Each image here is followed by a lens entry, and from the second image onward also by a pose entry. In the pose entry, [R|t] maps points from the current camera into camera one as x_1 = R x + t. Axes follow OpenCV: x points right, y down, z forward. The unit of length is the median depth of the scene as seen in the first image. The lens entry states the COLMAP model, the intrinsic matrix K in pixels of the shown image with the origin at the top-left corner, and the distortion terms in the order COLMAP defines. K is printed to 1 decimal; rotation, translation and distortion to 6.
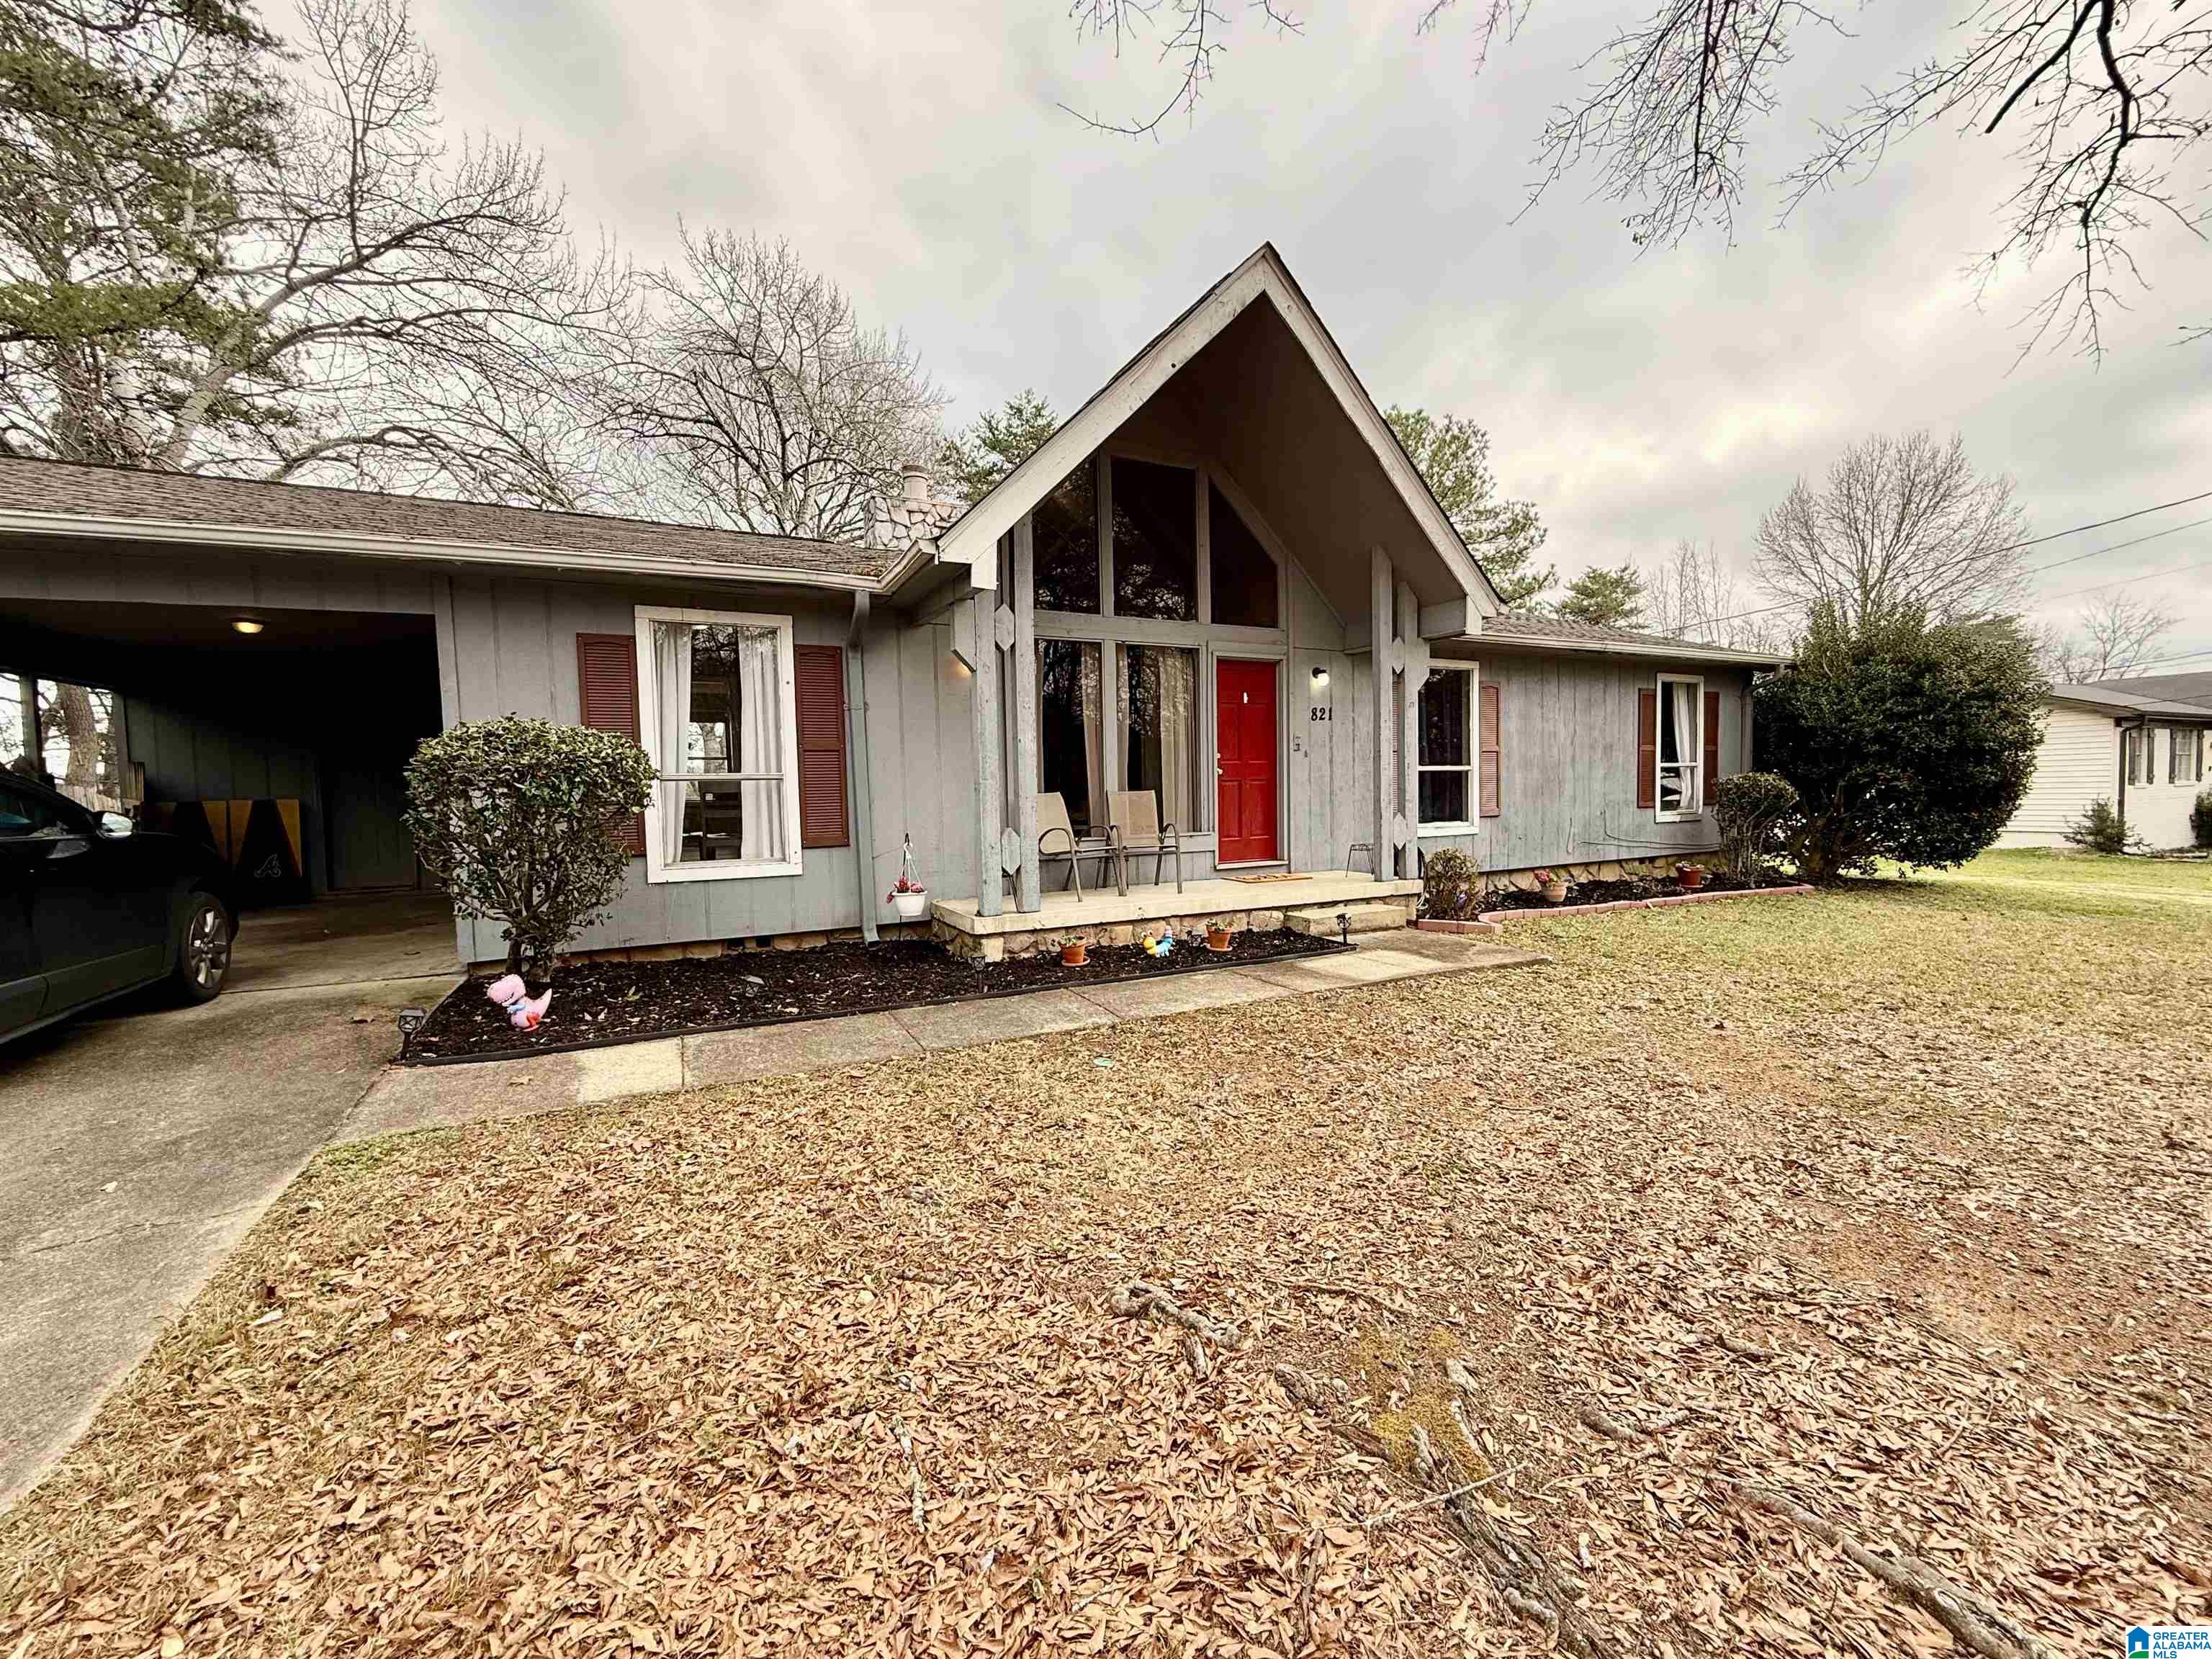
lens RADIAL K [[876.2, 0, 1099.6], [0, 876.2, 827.7], [0, 0, 1]] dist [-0.000982, -0.000628]
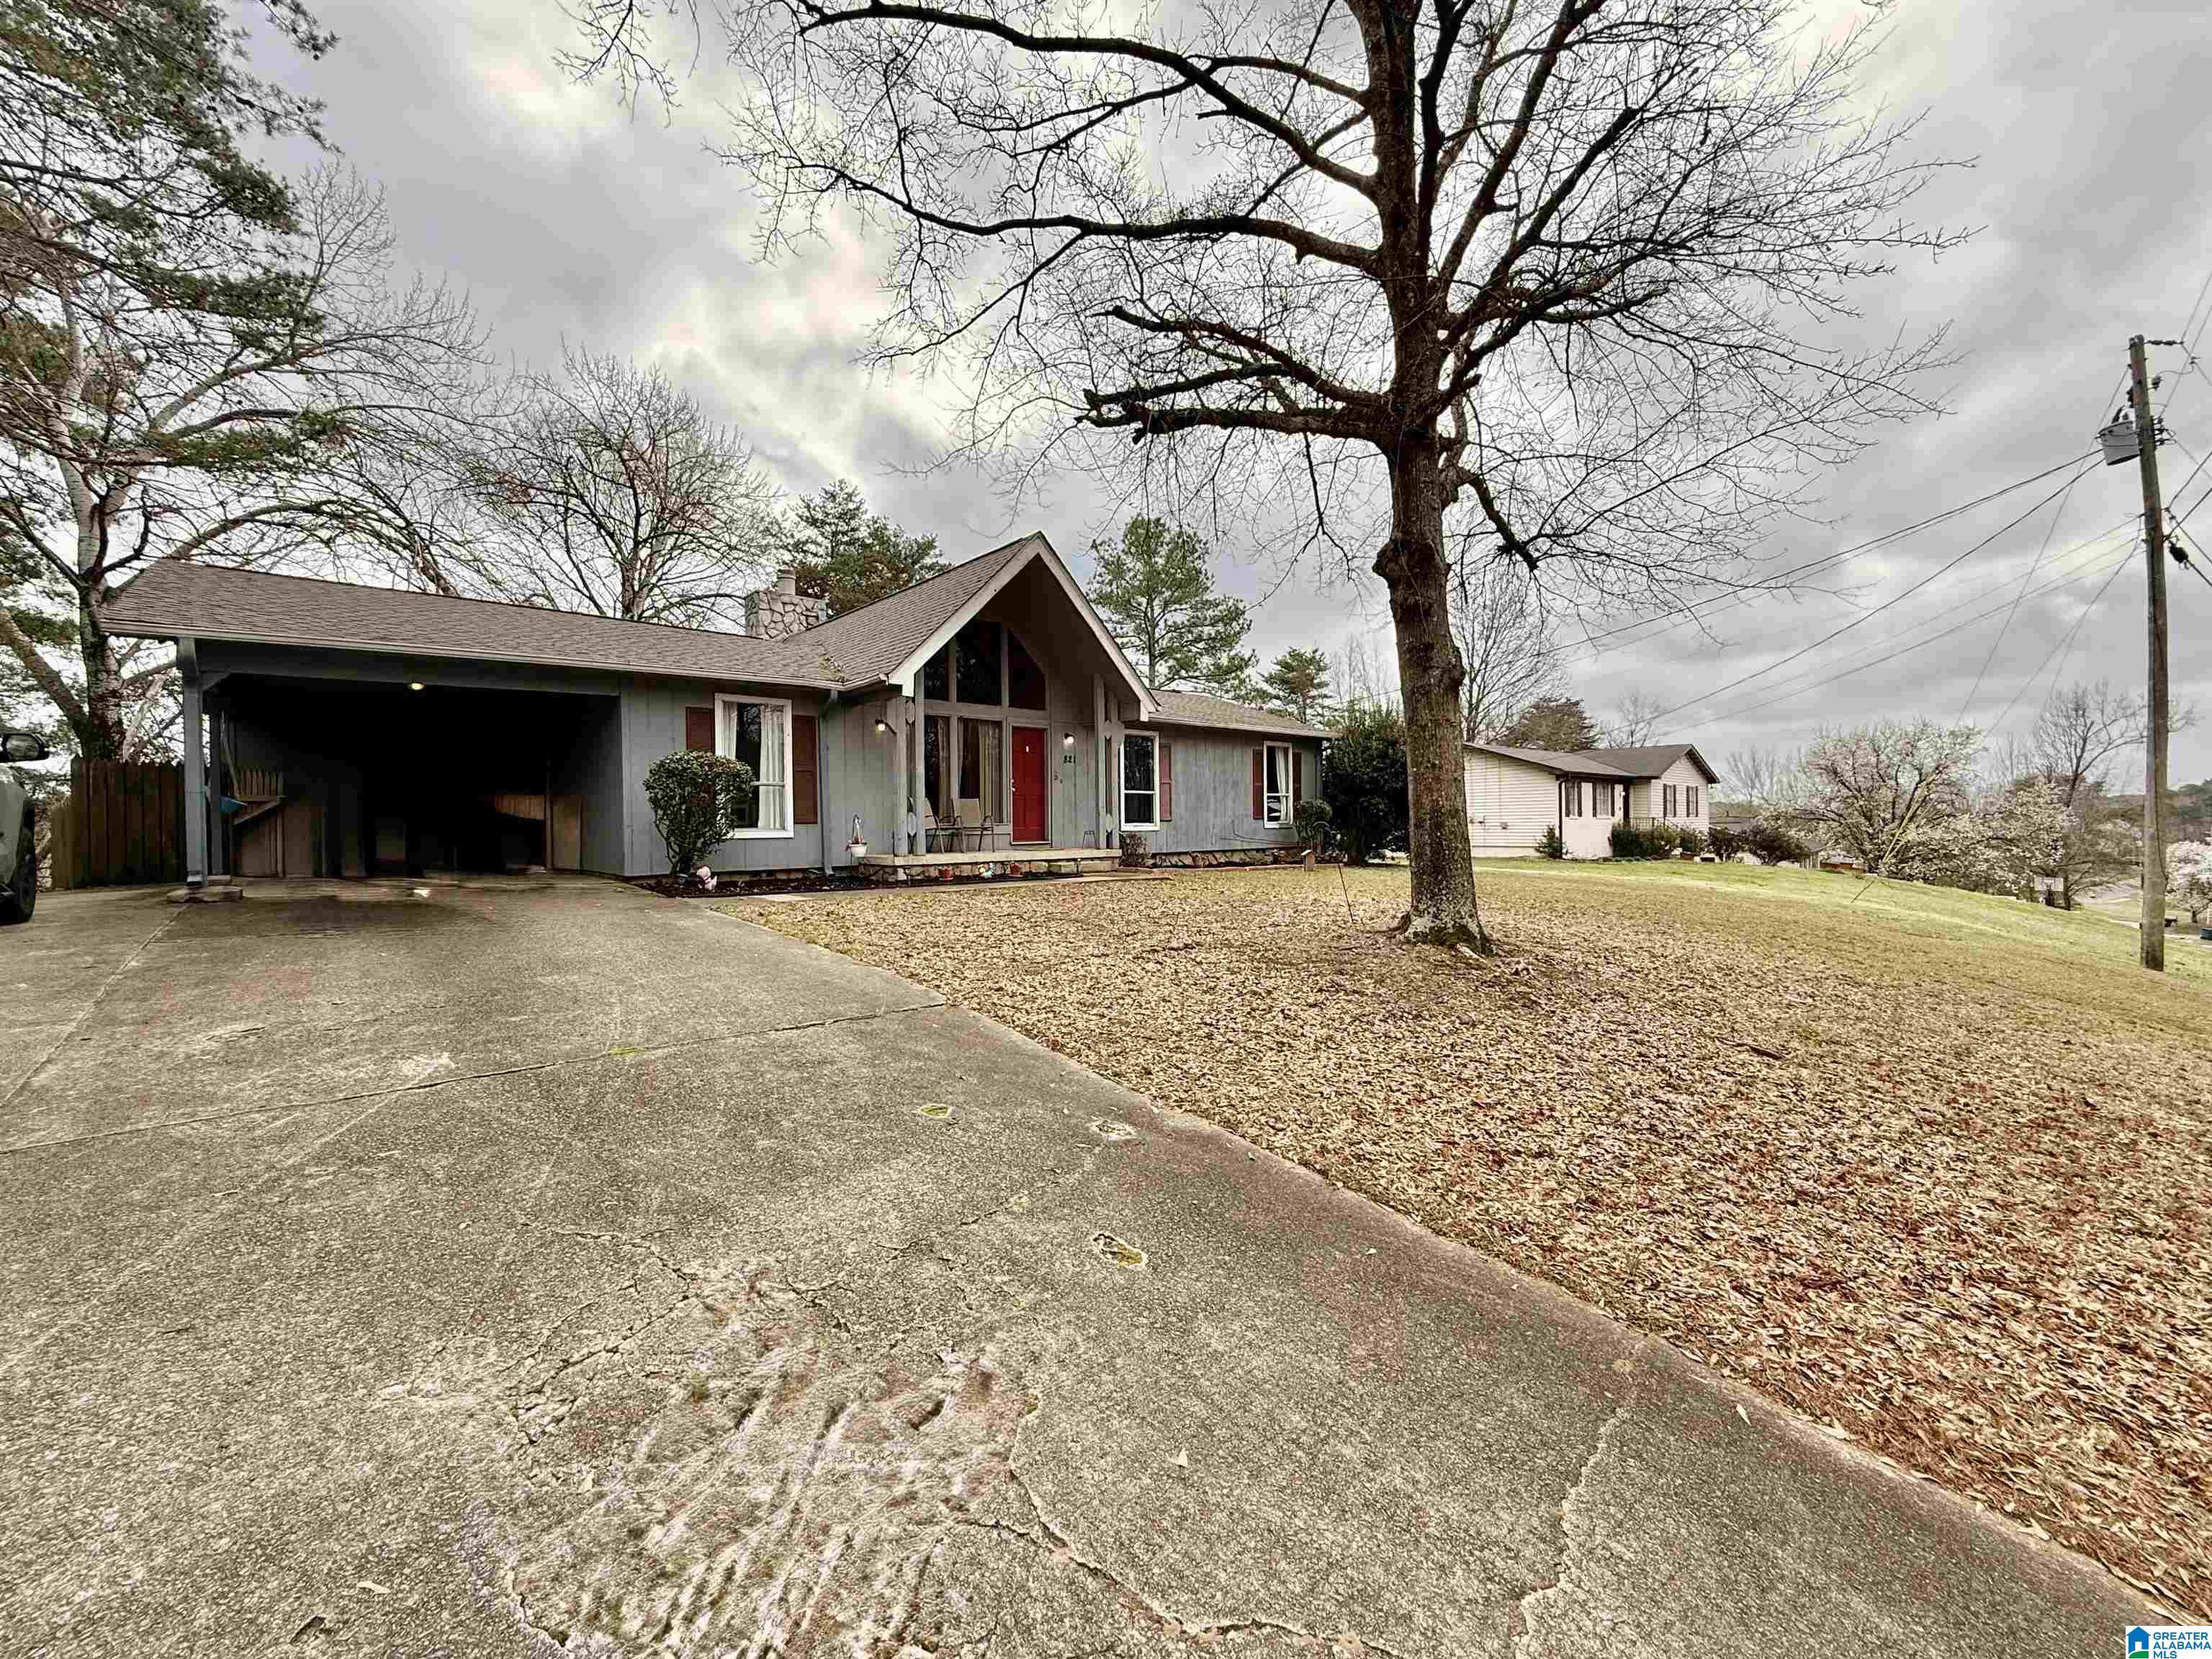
lens RADIAL K [[876.2, 0, 1099.6], [0, 876.2, 827.7], [0, 0, 1]] dist [-0.000982, -0.000628]
pose [[0.966509, 0.009141, 0.256471, -0.152968], [0.002304, 0.999016, -0.044291, 0.094559], [-0.256624, 0.043398, 0.965537, -0.780570]]
